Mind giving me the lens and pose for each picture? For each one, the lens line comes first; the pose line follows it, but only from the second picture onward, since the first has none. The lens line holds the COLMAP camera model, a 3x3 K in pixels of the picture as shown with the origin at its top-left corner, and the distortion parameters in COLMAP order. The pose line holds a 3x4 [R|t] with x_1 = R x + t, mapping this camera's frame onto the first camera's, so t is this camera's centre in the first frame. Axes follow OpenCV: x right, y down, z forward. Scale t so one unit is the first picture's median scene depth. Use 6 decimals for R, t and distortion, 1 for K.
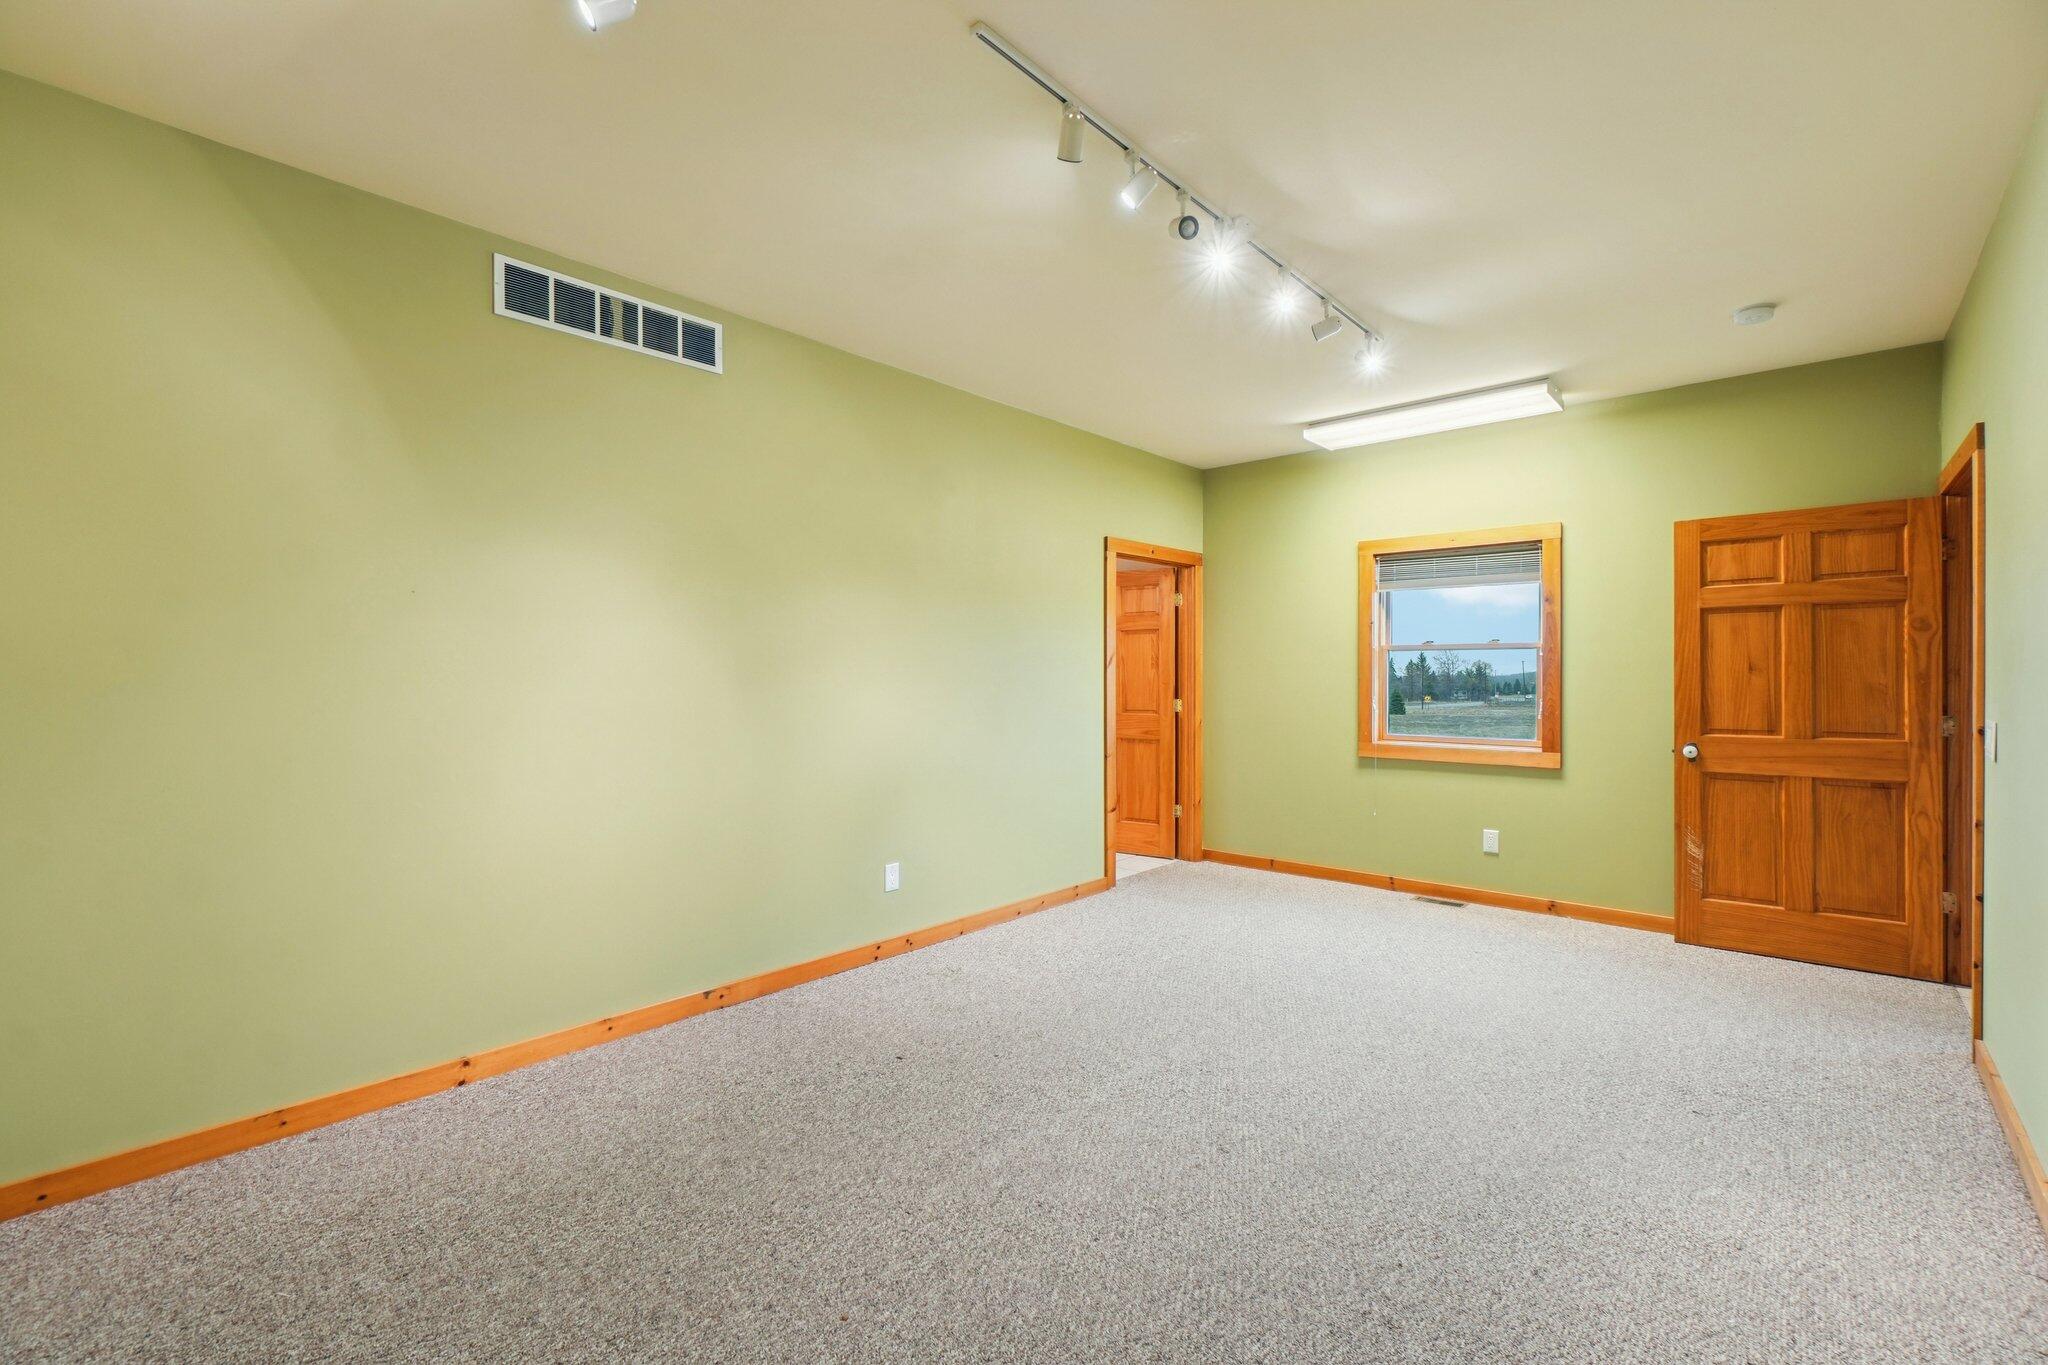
lens RADIAL K [[883.6, 0, 1026.5], [0, 883.6, 682.4], [0, 0, 1]] dist [-0.010380, 0.000104]
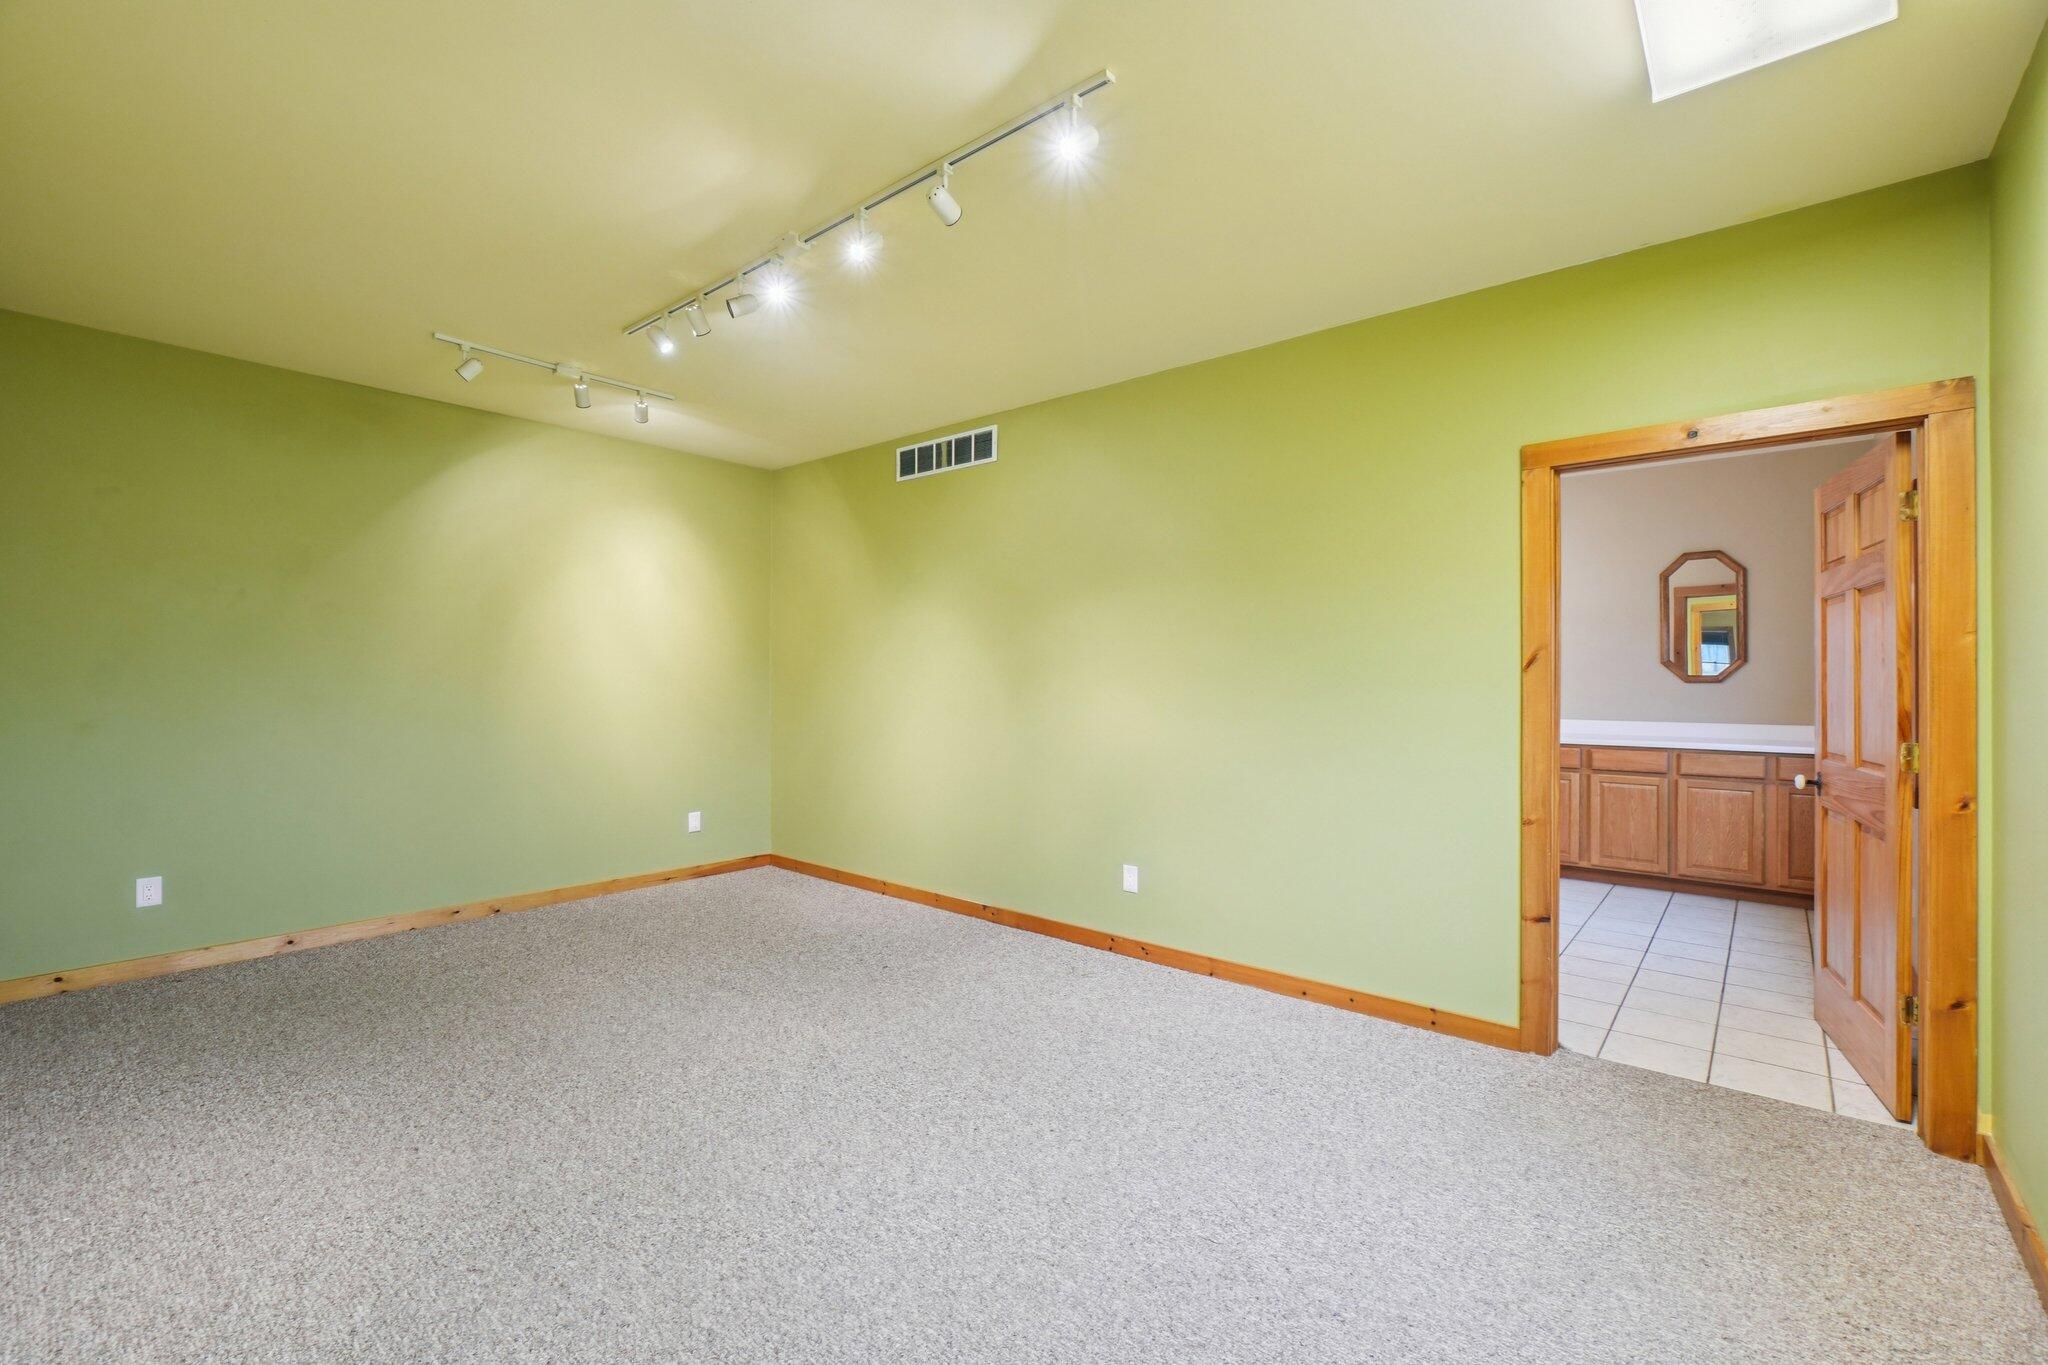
lens RADIAL K [[883.6, 0, 1026.4], [0, 883.6, 682.1], [0, 0, 1]] dist [-0.010380, 0.000104]
pose [[0.024606, 0.003404, -0.999691, 1.067124], [-0.016042, 0.999867, 0.003010, -0.009376], [0.999569, 0.015963, 0.024657, 1.052900]]
